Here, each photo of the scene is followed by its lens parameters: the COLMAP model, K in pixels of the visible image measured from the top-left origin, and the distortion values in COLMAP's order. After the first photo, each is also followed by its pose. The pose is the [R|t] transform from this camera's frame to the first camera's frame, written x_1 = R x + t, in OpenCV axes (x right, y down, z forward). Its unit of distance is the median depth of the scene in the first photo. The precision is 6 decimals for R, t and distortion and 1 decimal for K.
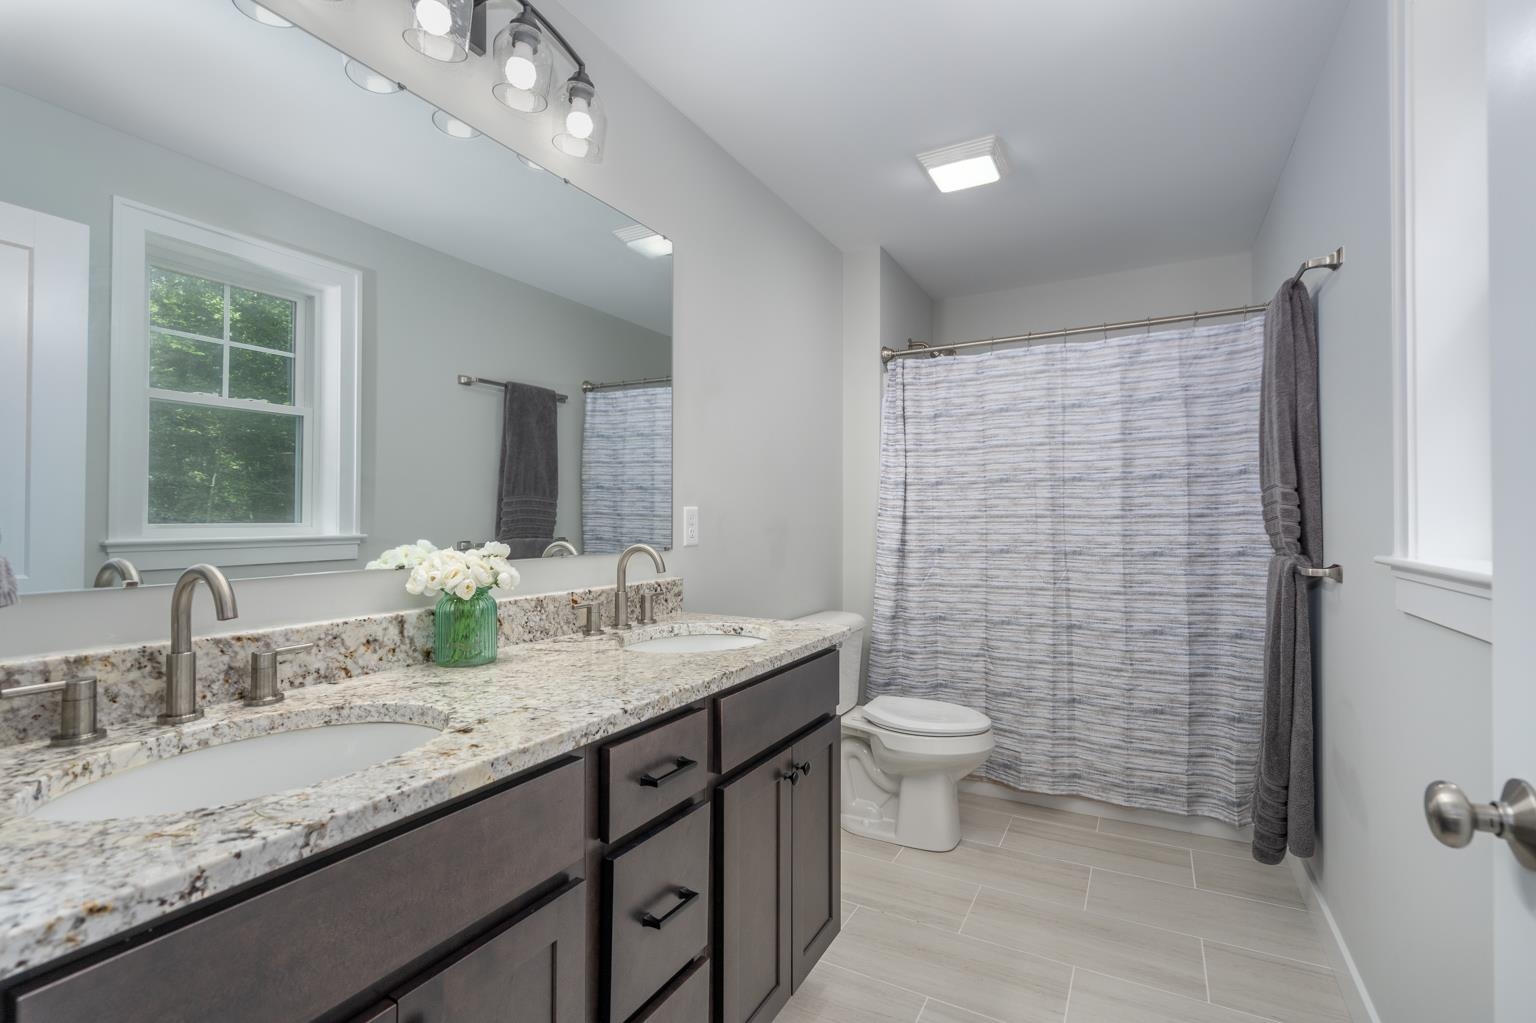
lens RADIAL K [[698.2, 0, 764.0], [0, 698.2, 509.2], [0, 0, 1]] dist [-0.002969, -0.000033]
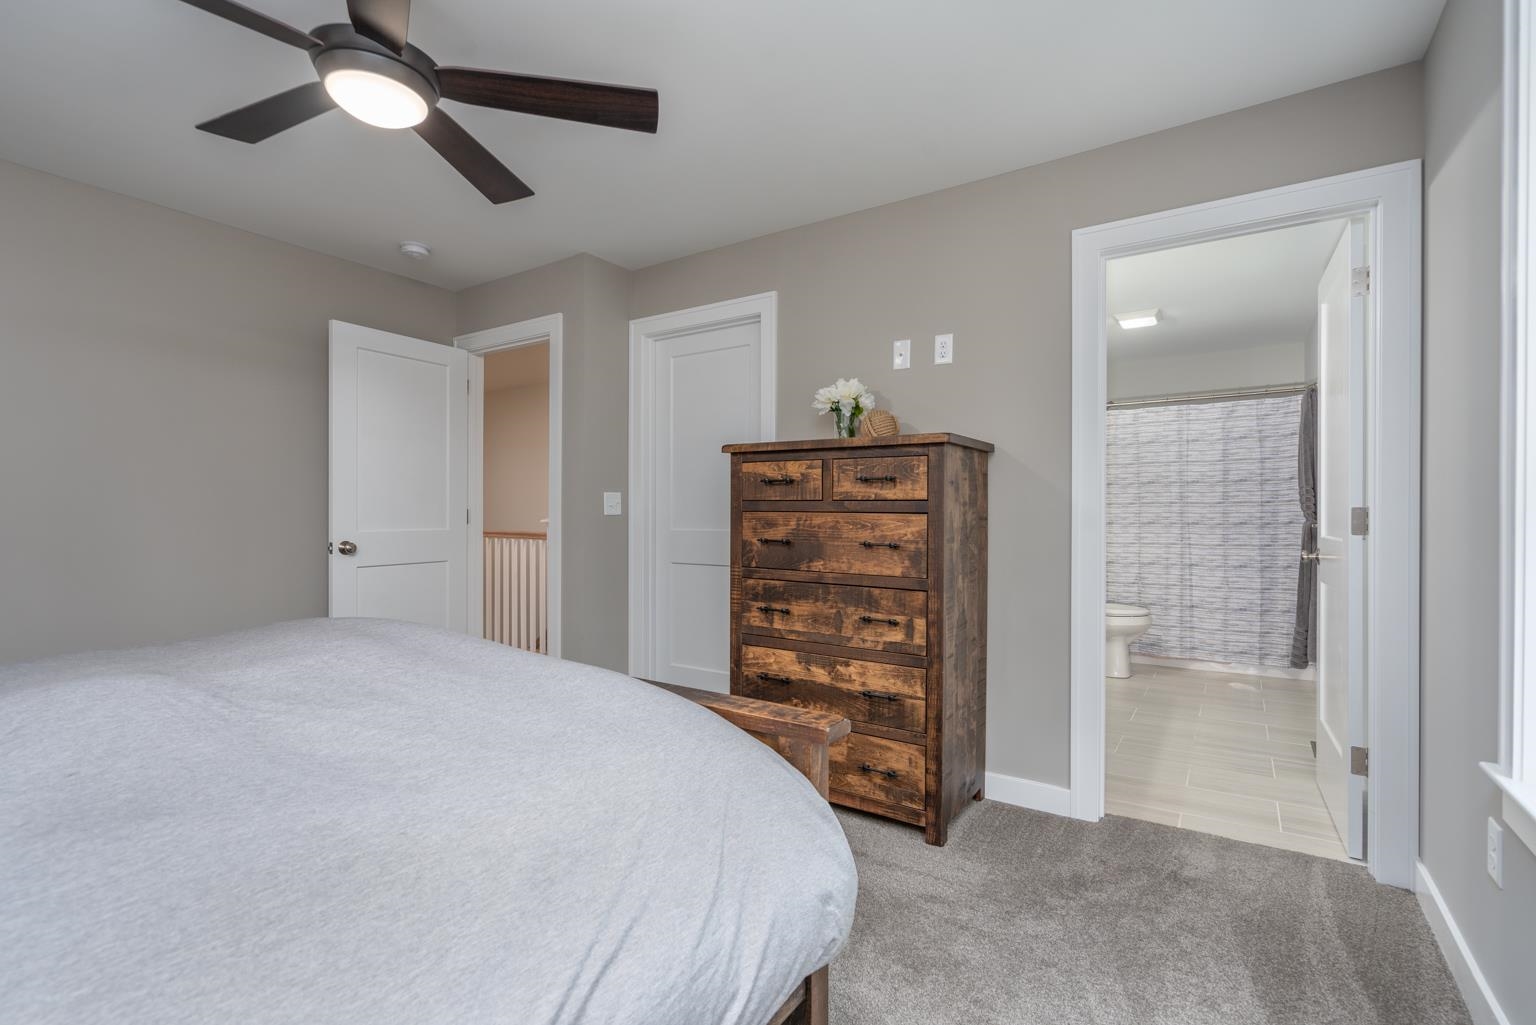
lens RADIAL K [[702.0, 0, 768.0], [0, 702.0, 512.5], [0, 0, 1]] dist [-0.003036, -0.000089]
pose [[0.997231, 0.000274, -0.074361, -0.523760], [0.000517, 0.999944, 0.010611, 0.015980], [0.074360, -0.010620, 0.997175, -0.895389]]
